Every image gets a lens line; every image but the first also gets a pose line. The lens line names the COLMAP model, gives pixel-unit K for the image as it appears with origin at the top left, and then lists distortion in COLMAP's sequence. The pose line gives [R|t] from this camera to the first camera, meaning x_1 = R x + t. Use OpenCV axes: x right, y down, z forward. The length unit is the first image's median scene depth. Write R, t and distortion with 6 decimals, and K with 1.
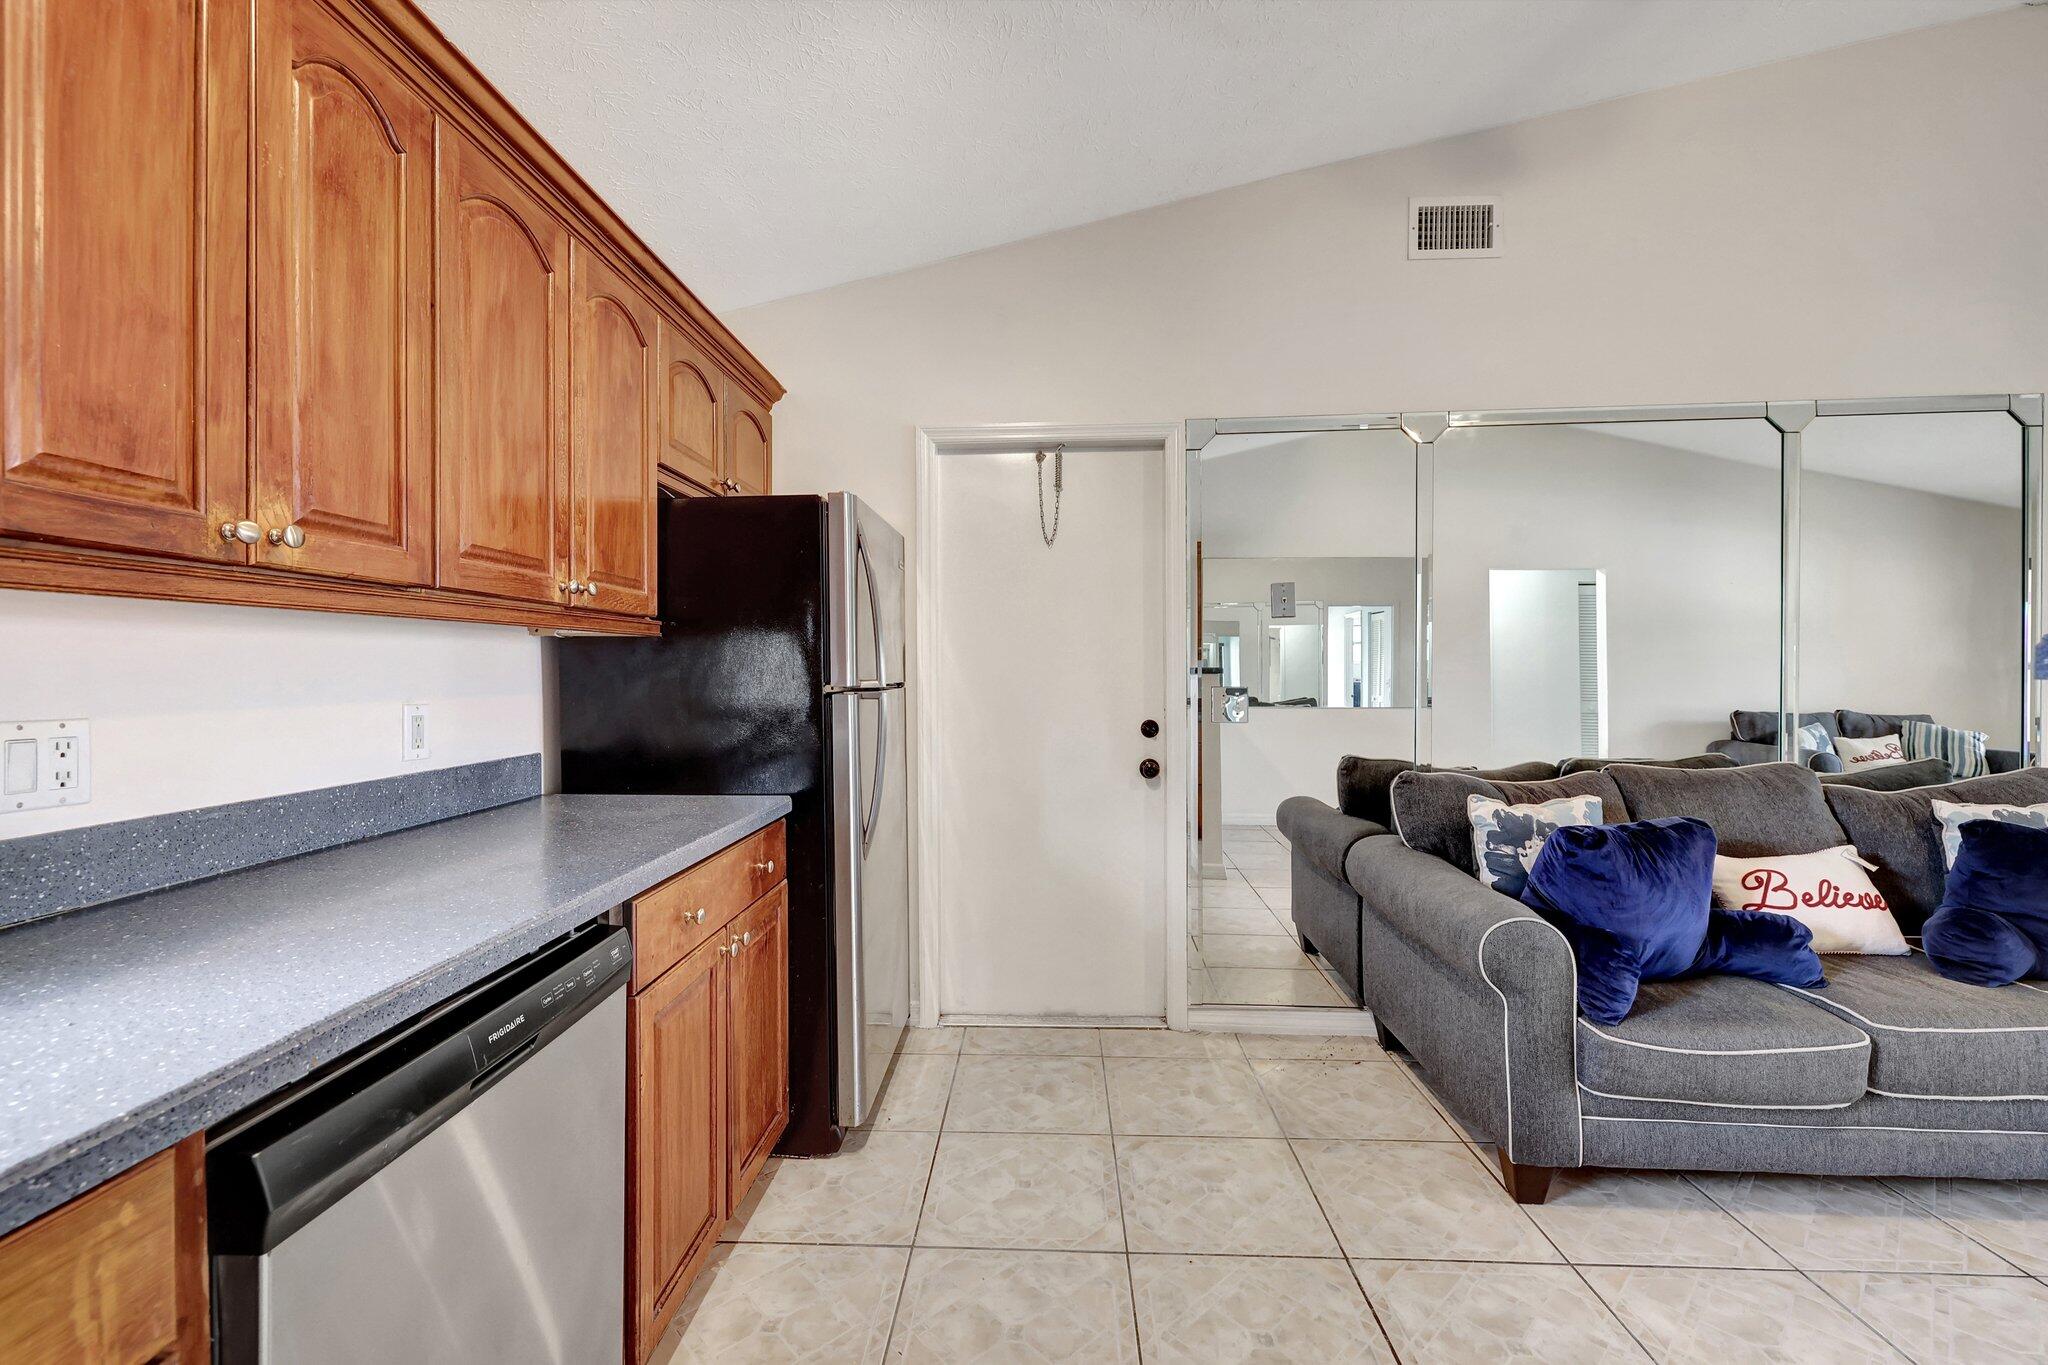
lens RADIAL K [[853.7, 0, 1020.7], [0, 853.7, 678.3], [0, 0, 1]] dist [-0.000563, 0.000167]
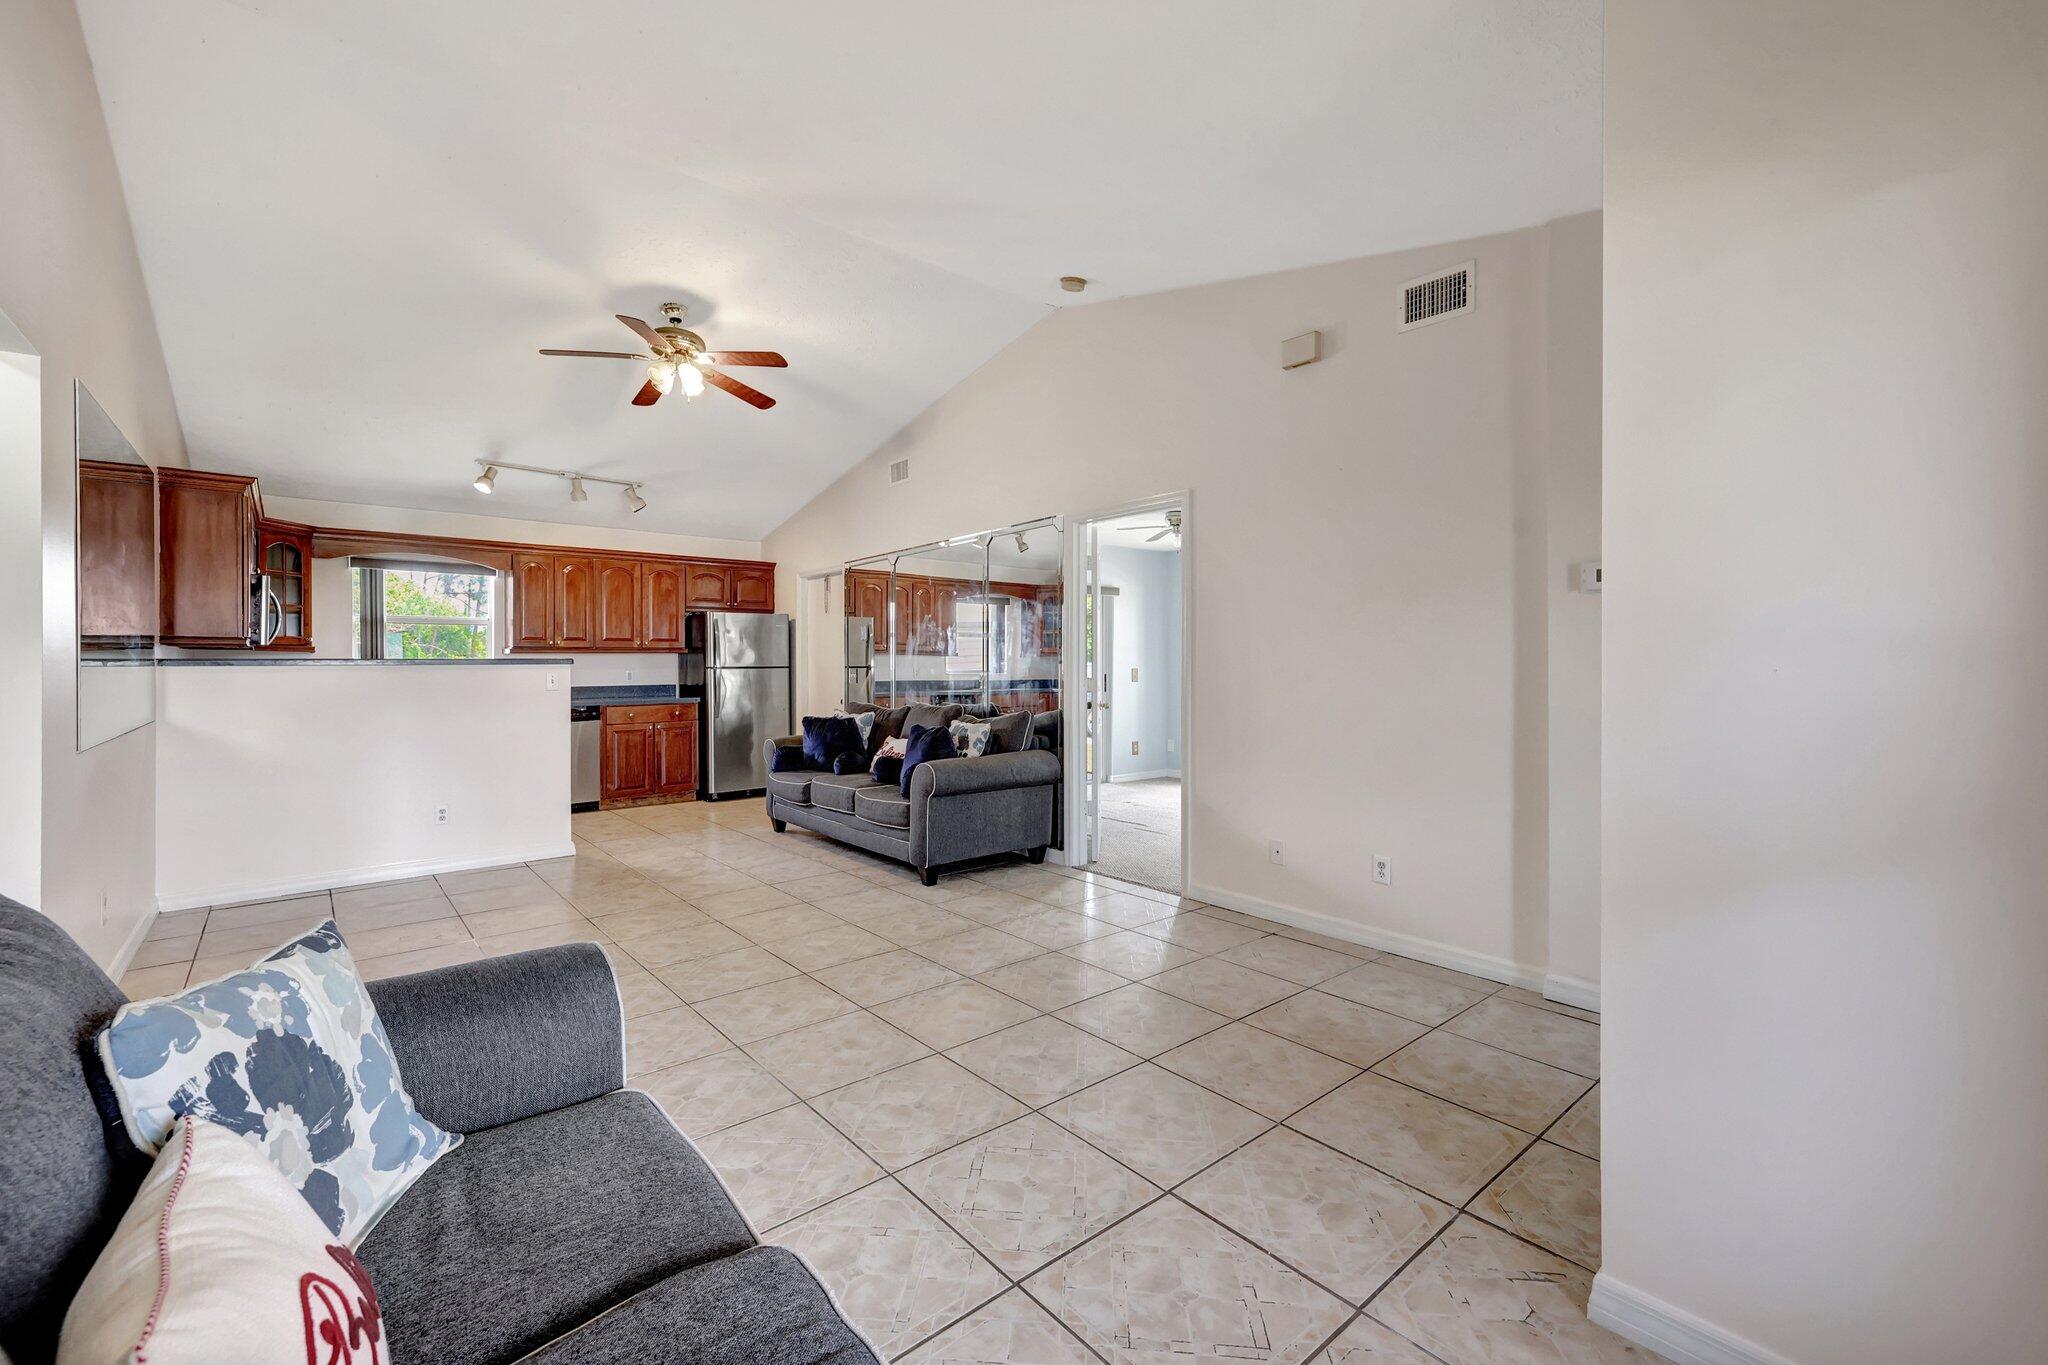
lens RADIAL K [[853.7, 0, 1027.0], [0, 853.7, 668.4], [0, 0, 1]] dist [-0.000563, 0.000167]
pose [[0.682646, 0.003065, -0.730743, 3.306142], [-0.004456, 0.999990, 0.000032, 0.008463], [0.730735, 0.003234, 0.682653, -0.441747]]
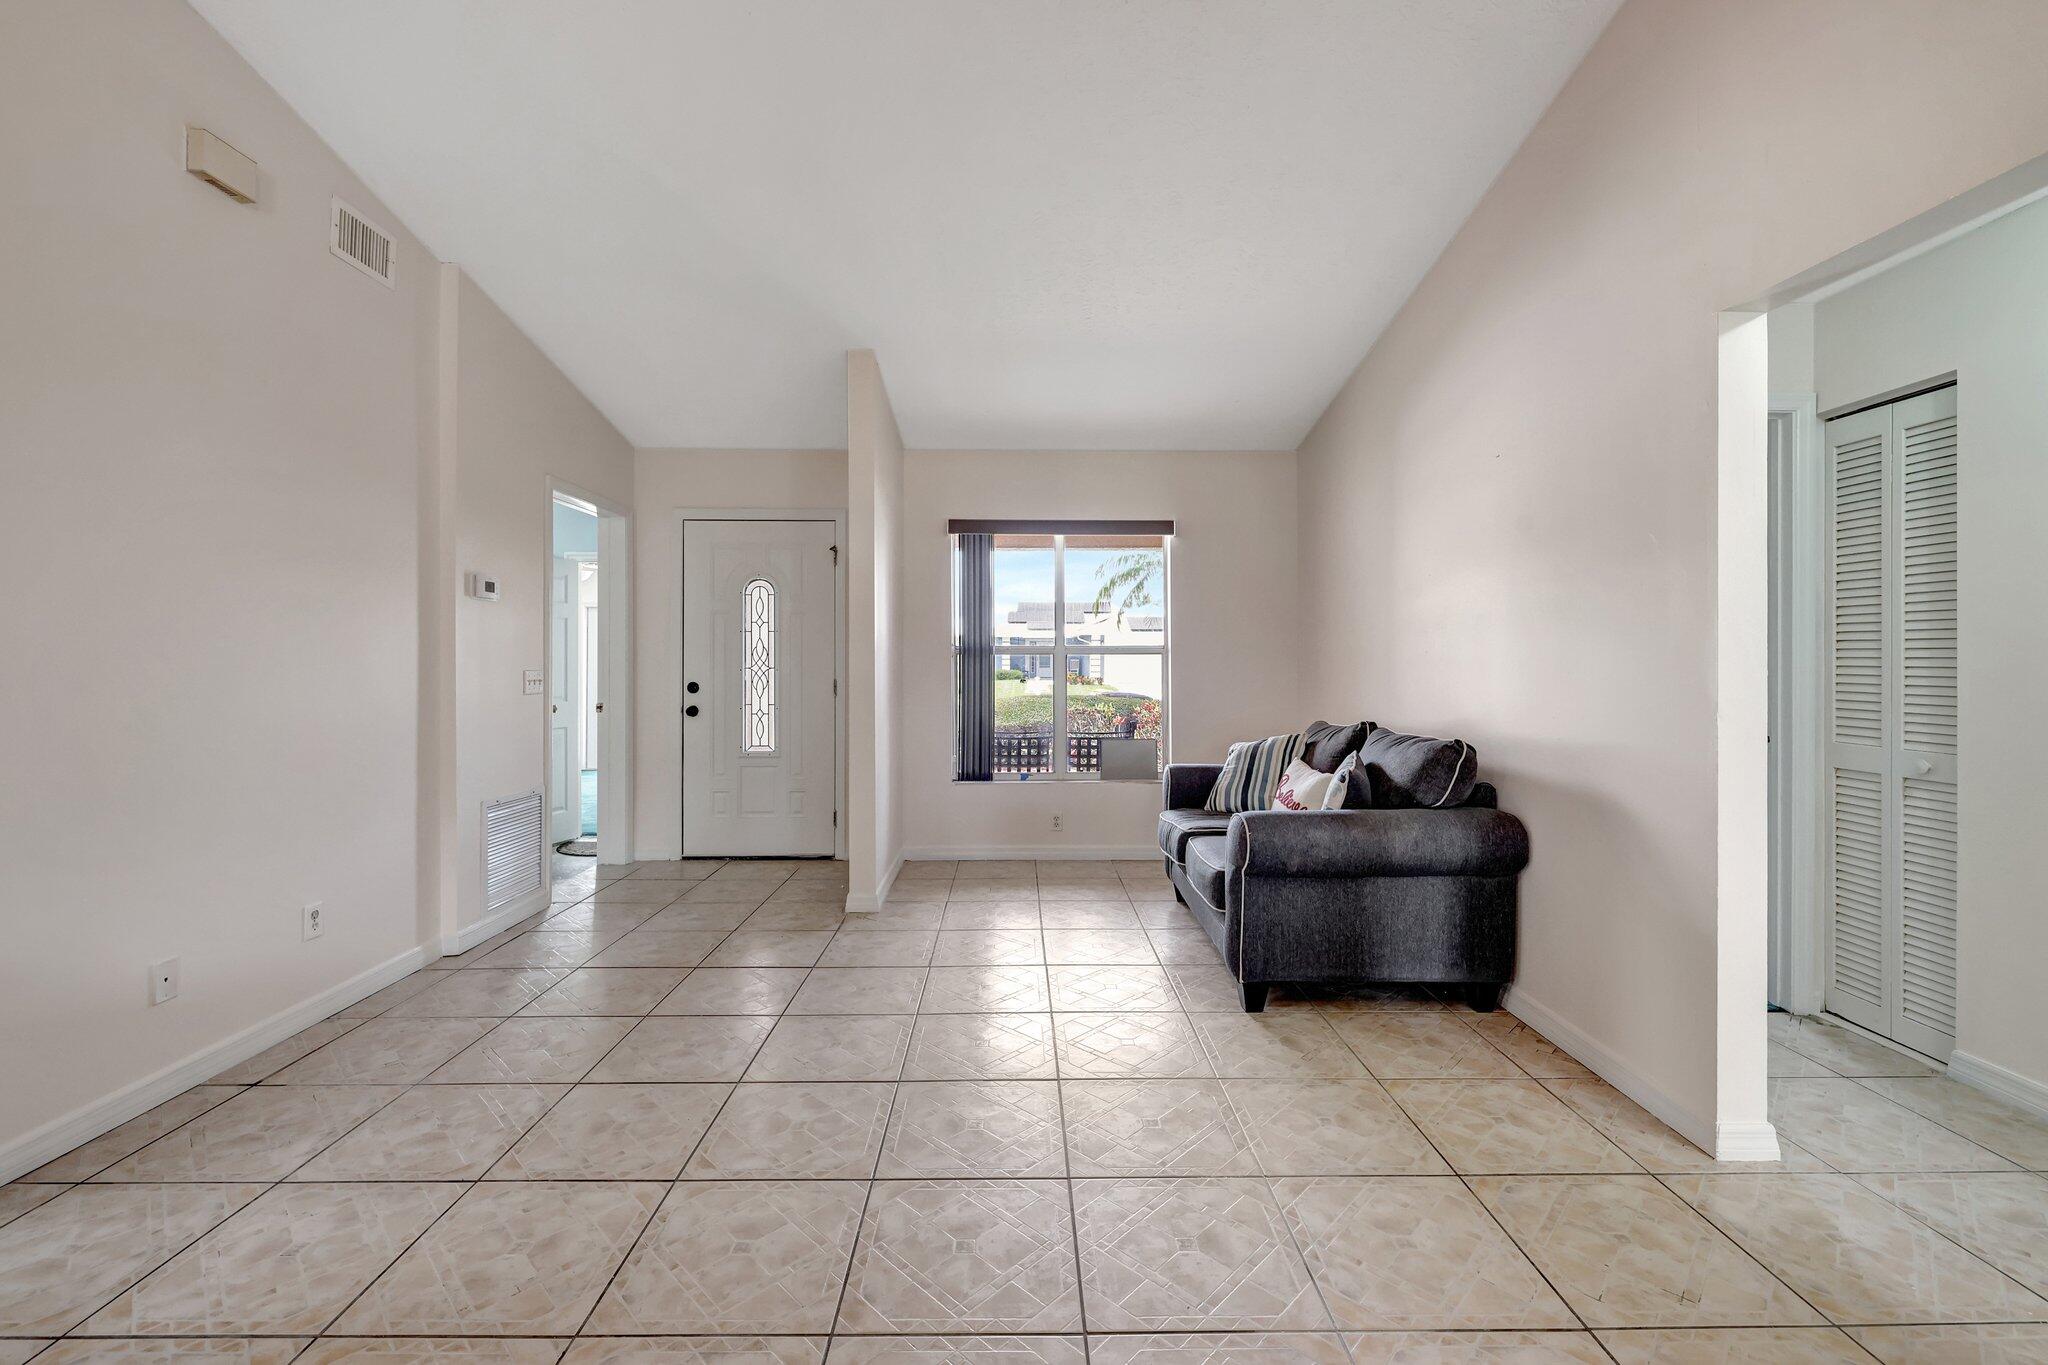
lens RADIAL K [[853.7, 0, 1025.3], [0, 853.7, 658.7], [0, 0, 1]] dist [-0.000563, 0.000167]
pose [[-0.055054, 0.001047, 0.998483, 1.093245], [0.005530, 0.999984, -0.000743, 0.005314], [-0.998468, 0.005480, -0.055059, 0.224850]]
